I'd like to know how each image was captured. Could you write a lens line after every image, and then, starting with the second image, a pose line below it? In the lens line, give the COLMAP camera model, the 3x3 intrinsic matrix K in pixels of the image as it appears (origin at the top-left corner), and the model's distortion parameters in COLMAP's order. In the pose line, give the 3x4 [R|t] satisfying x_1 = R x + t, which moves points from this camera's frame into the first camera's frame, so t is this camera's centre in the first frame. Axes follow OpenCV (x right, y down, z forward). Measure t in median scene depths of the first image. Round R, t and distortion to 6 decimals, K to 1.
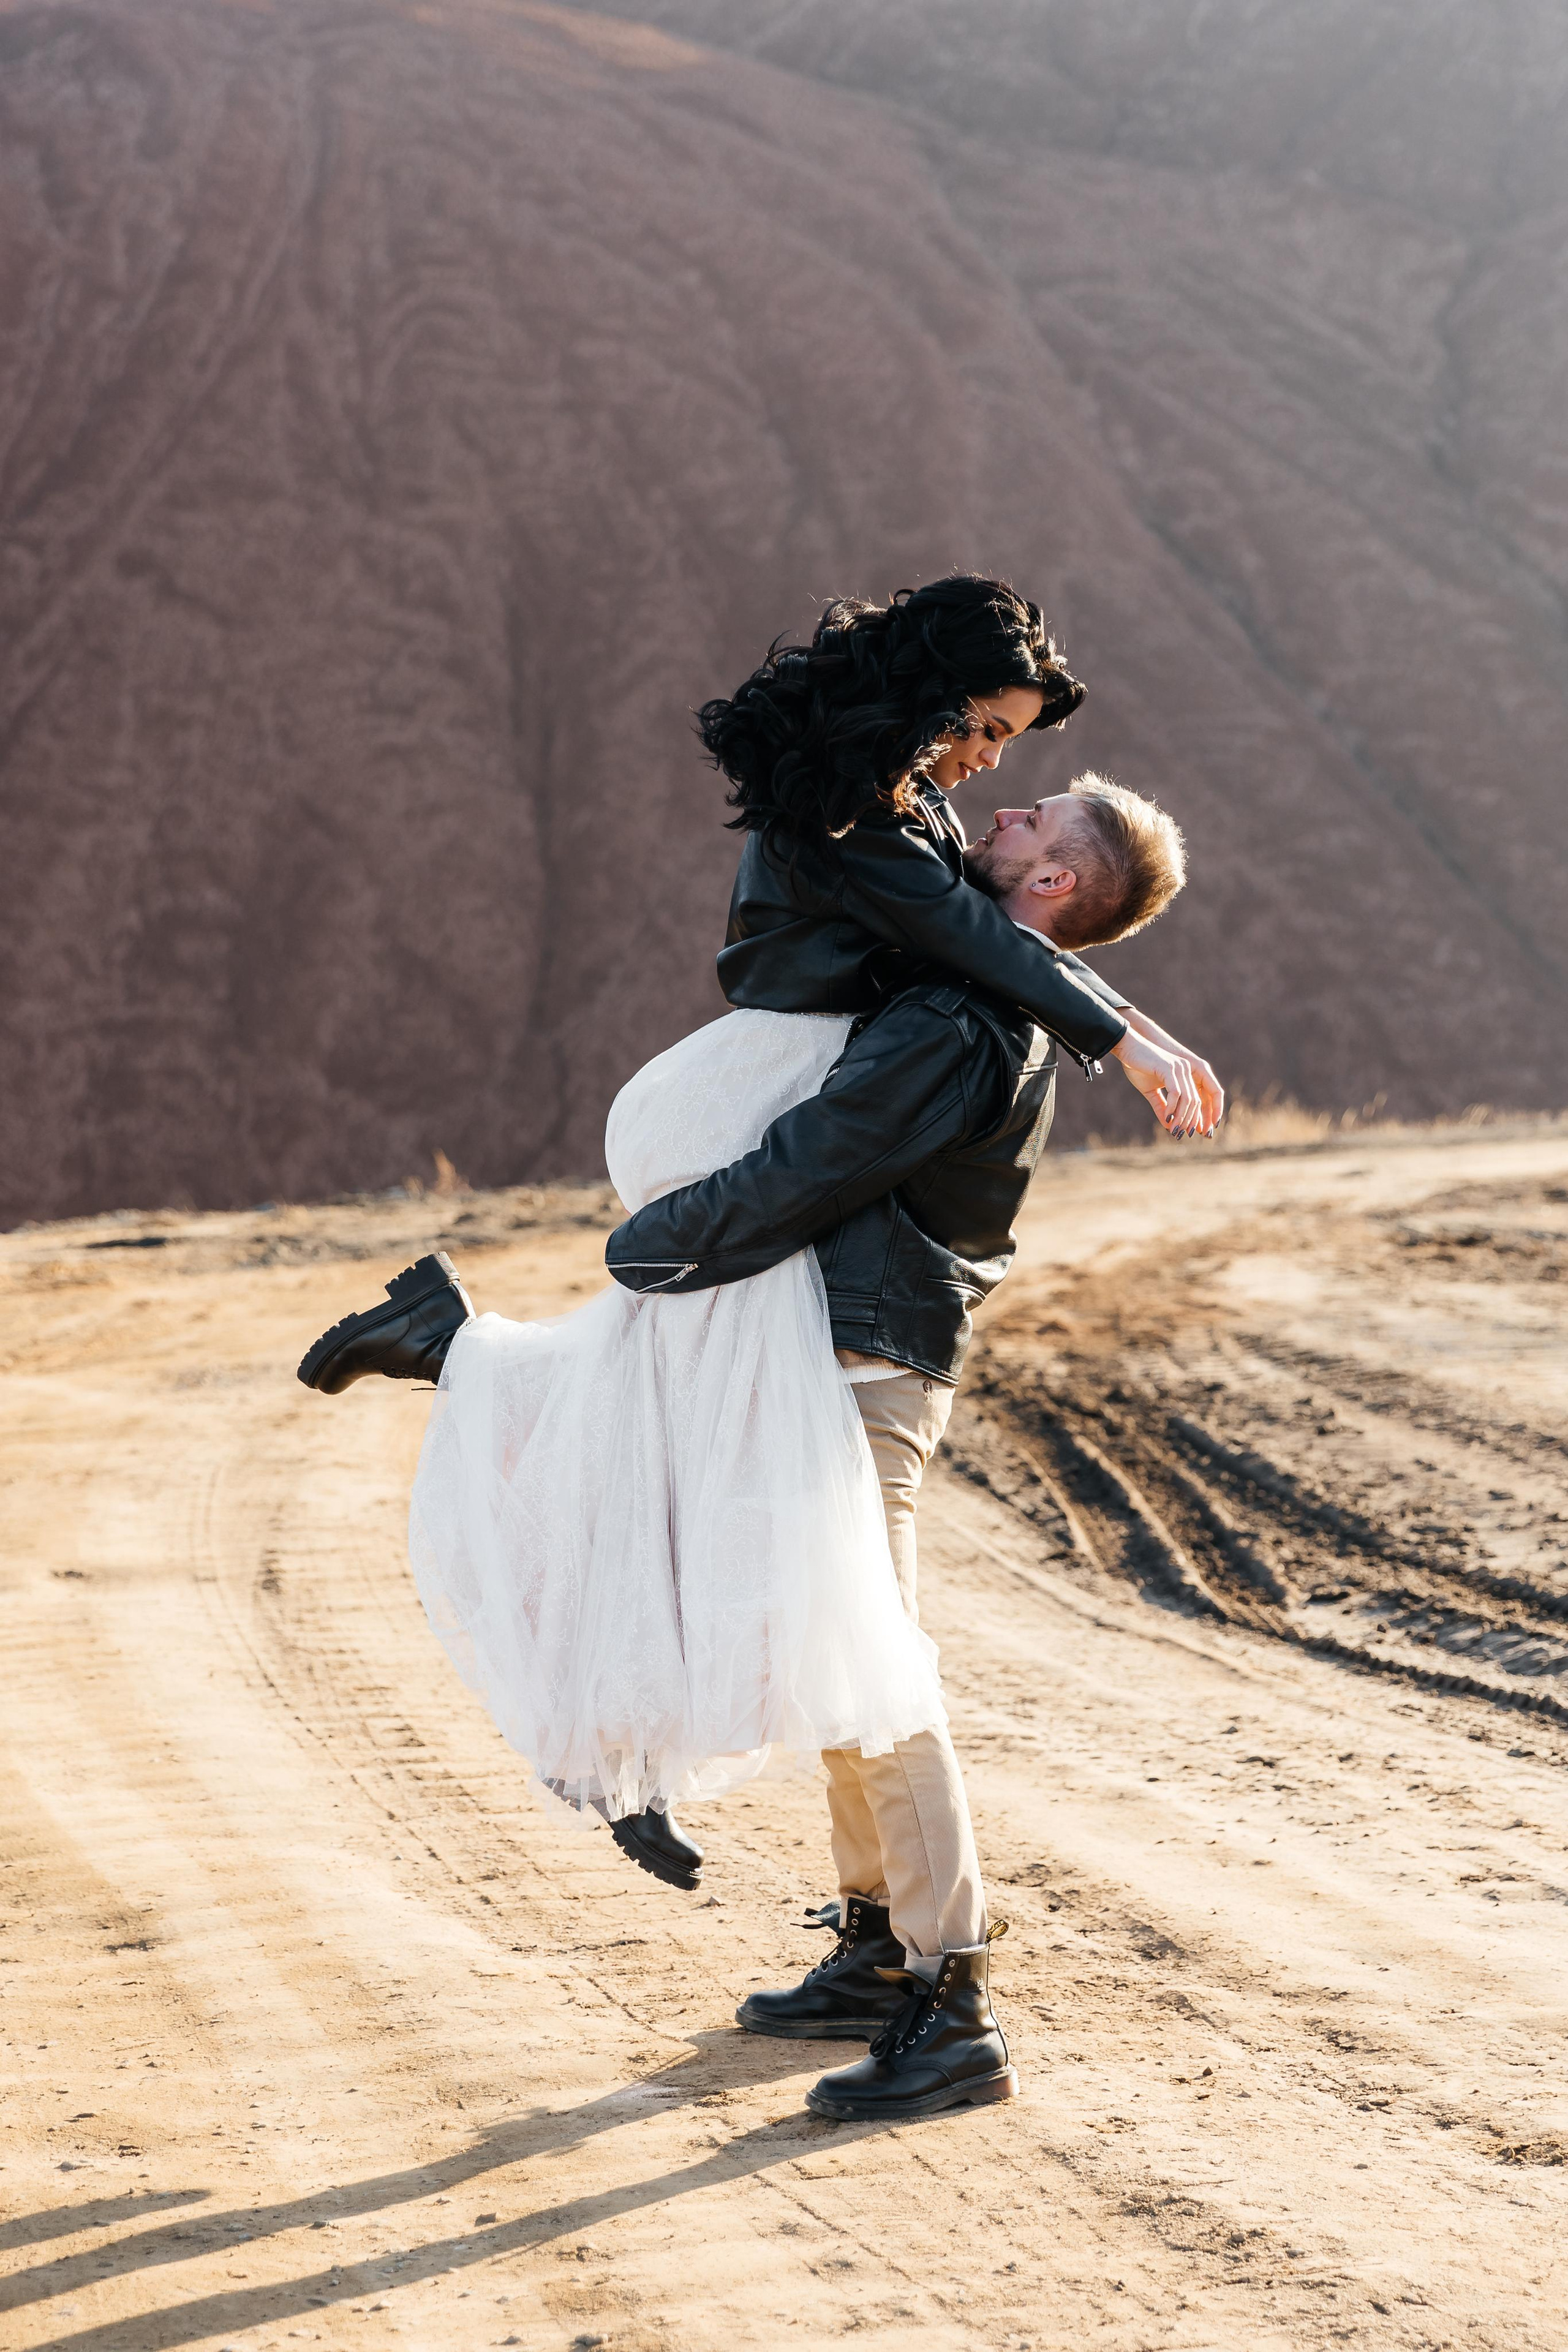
lens RADIAL K [[4528.9, 0, 846.3], [0, 4528.9, 1101.2], [0, 0, 1]] dist [0.219229, 0.000000]
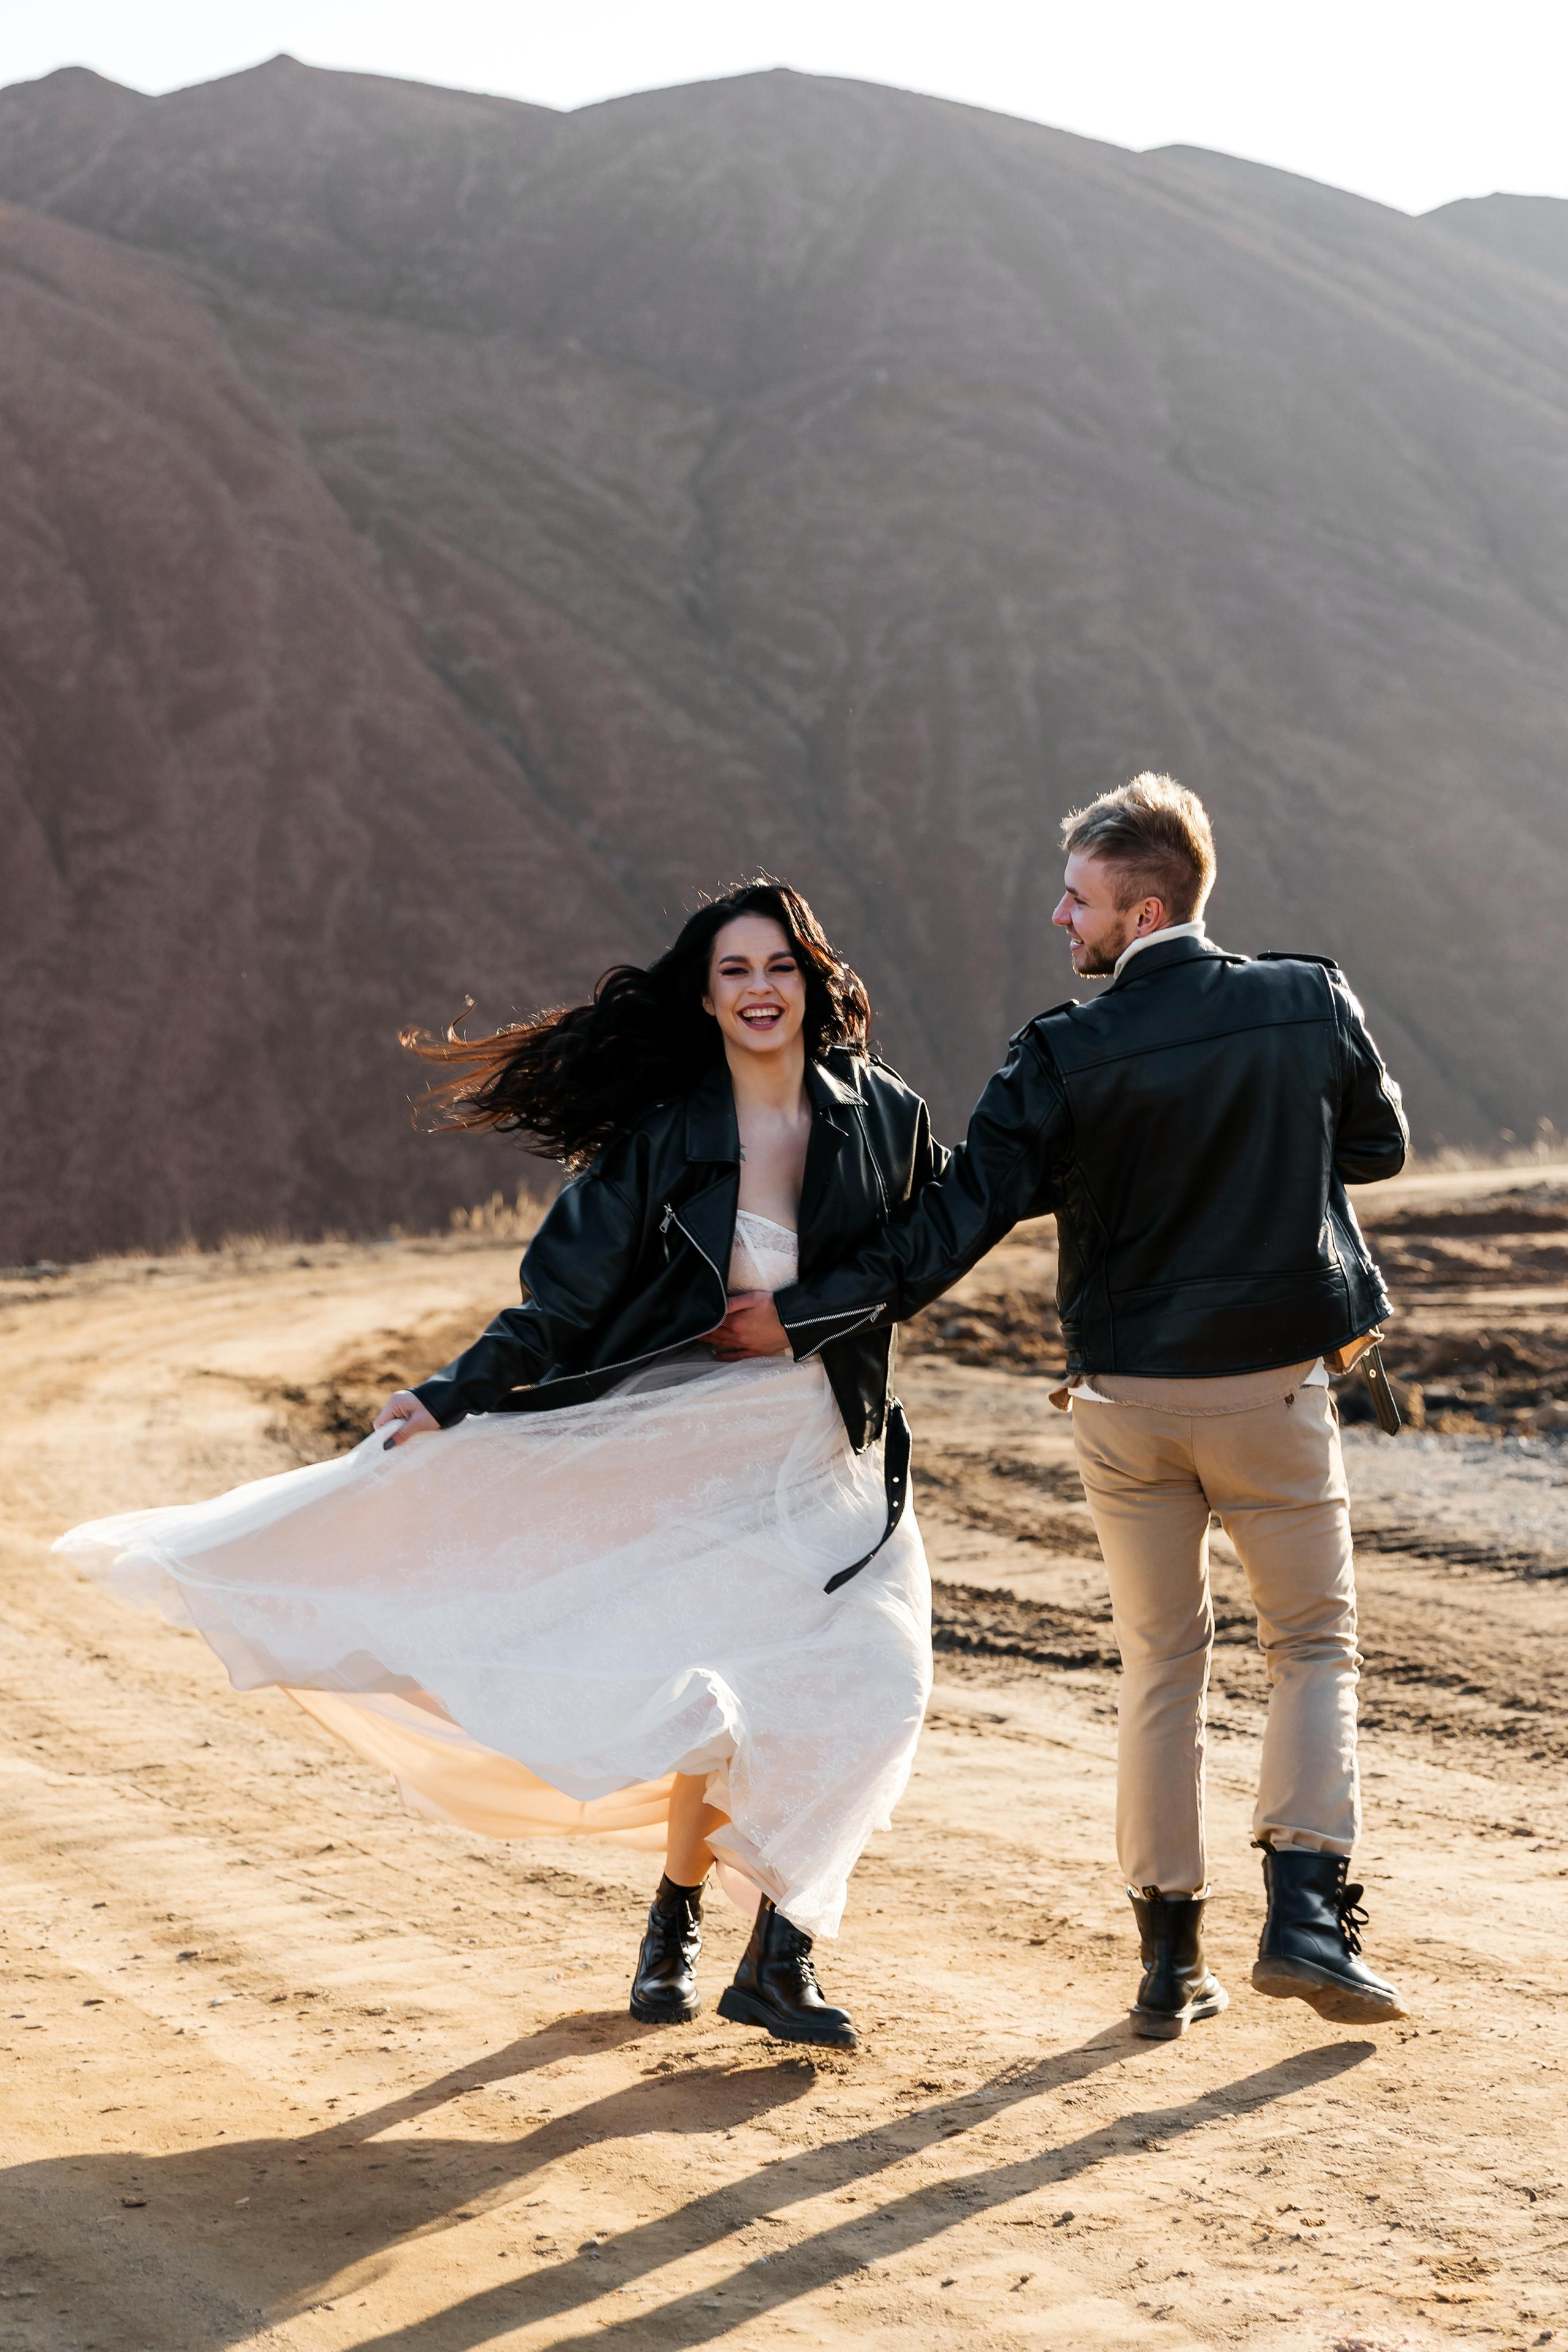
lens RADIAL K [[4235.7, 0, 714.0], [0, 4235.7, 1386.5], [0, 0, 1]] dist [0.120952, 0.000000]
pose [[0.991129, -0.012593, 0.132308, -0.002604], [0.006865, 0.999023, 0.043657, 0.000642], [-0.132728, -0.042362, 0.990247, -0.016761]]
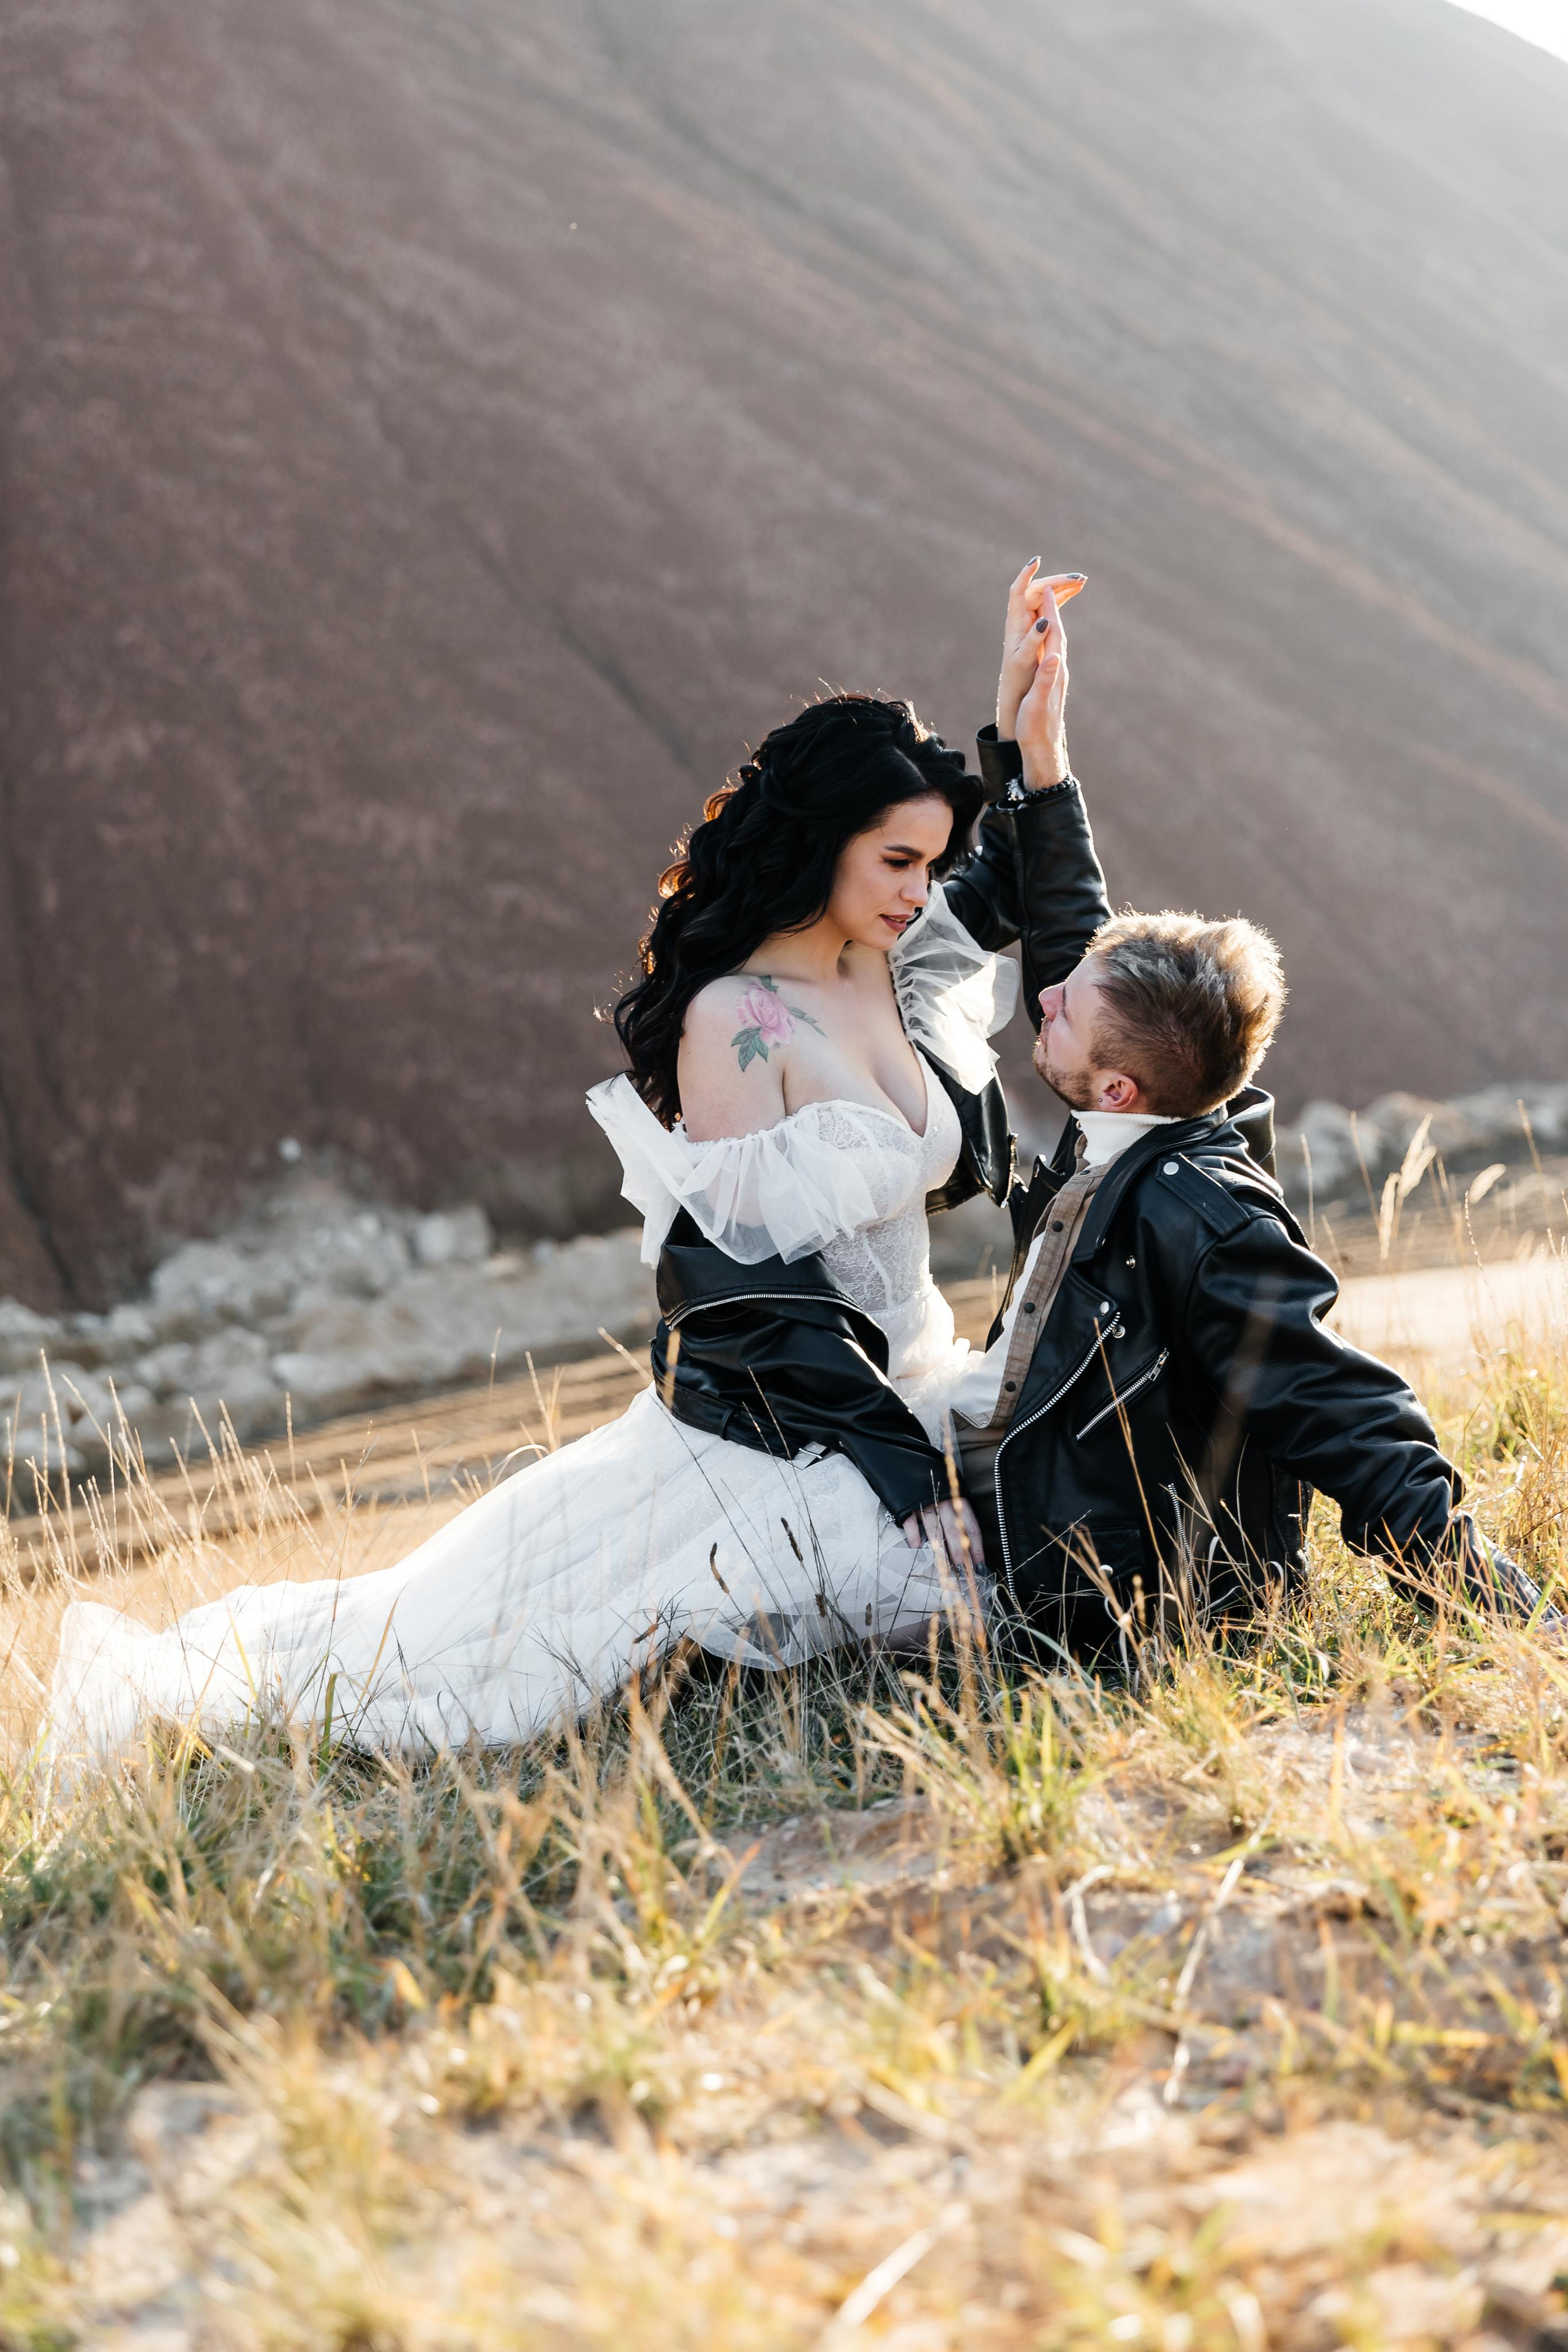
lens RADIAL K [[4229.3, 0, 789.6], [0, 4229.3, 1176.9], [0, 0, 1]] dist [0.170230, 0.000000]
pose [[0.912499, 0.005697, 0.409040, 0.054723], [-0.032088, 0.997819, 0.057684, -0.003157], [-0.407820, -0.065761, 0.910691, 0.349961]]
